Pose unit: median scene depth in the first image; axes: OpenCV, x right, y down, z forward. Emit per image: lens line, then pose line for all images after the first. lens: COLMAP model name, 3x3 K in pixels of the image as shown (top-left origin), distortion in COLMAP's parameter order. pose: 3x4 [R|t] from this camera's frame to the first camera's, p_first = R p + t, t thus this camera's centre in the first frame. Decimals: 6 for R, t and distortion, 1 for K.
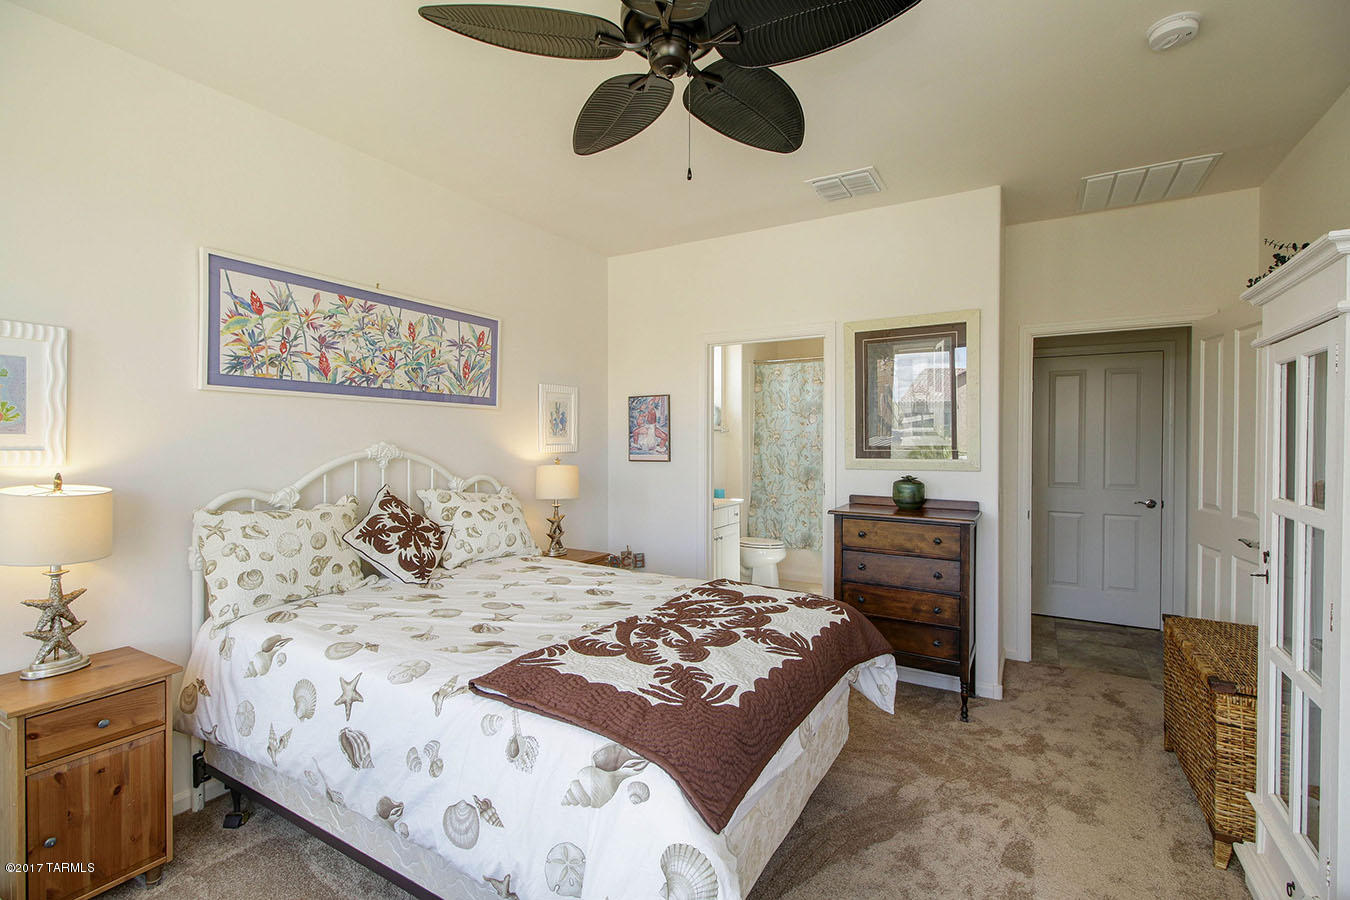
lens RADIAL K [[627.6, 0, 667.7], [0, 627.6, 446.2], [0, 0, 1]] dist [0.012413, -0.006923]
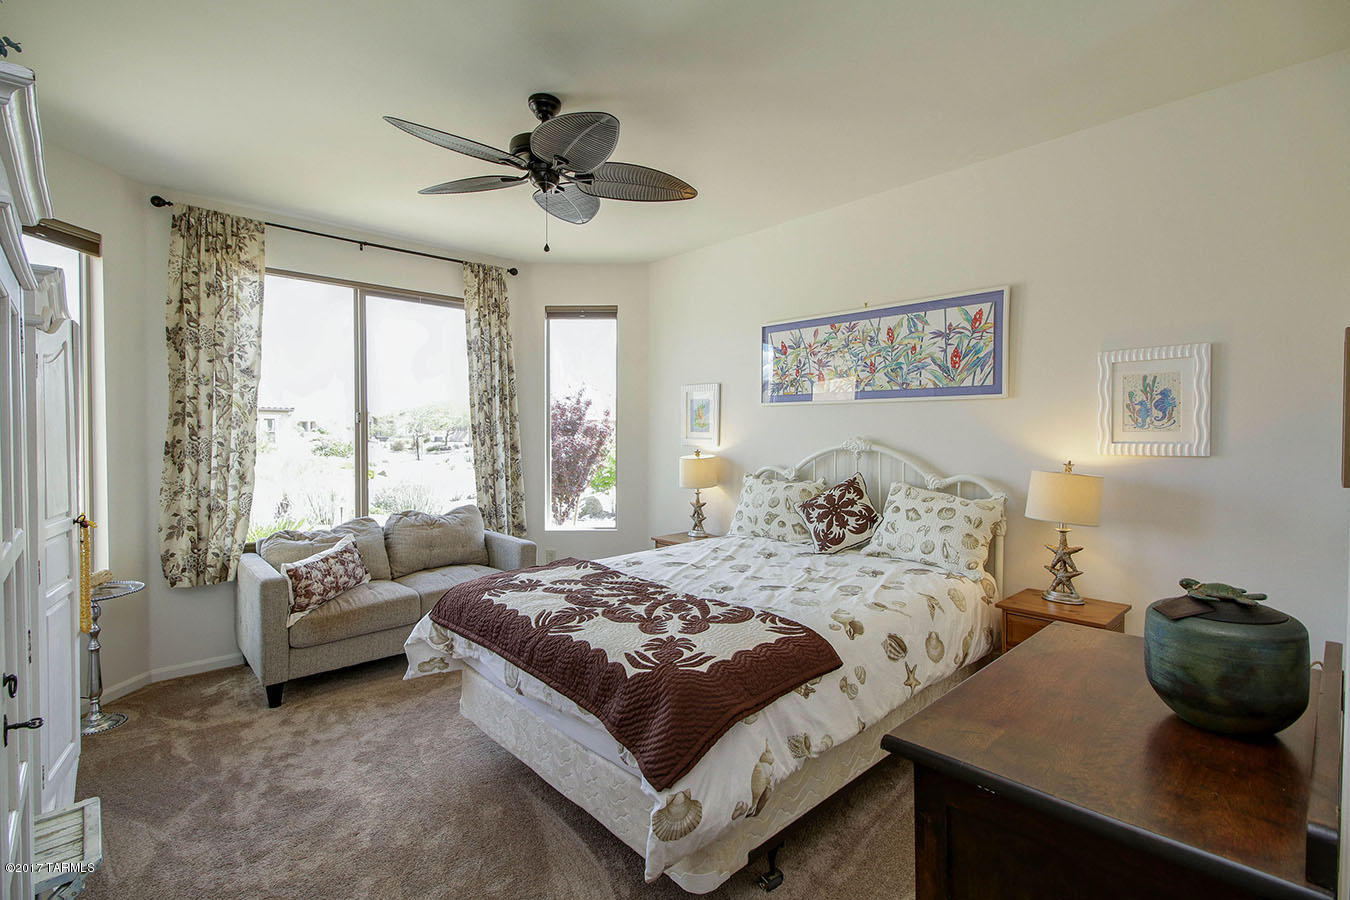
lens RADIAL K [[627.6, 0, 675.6], [0, 627.6, 446.2], [0, 0, 1]] dist [0.012413, -0.006923]
pose [[-0.298351, 0.013955, -0.954354, 0.858662], [-0.013845, 0.999725, 0.018947, -0.007108], [0.954356, 0.018866, -0.298075, 1.121572]]
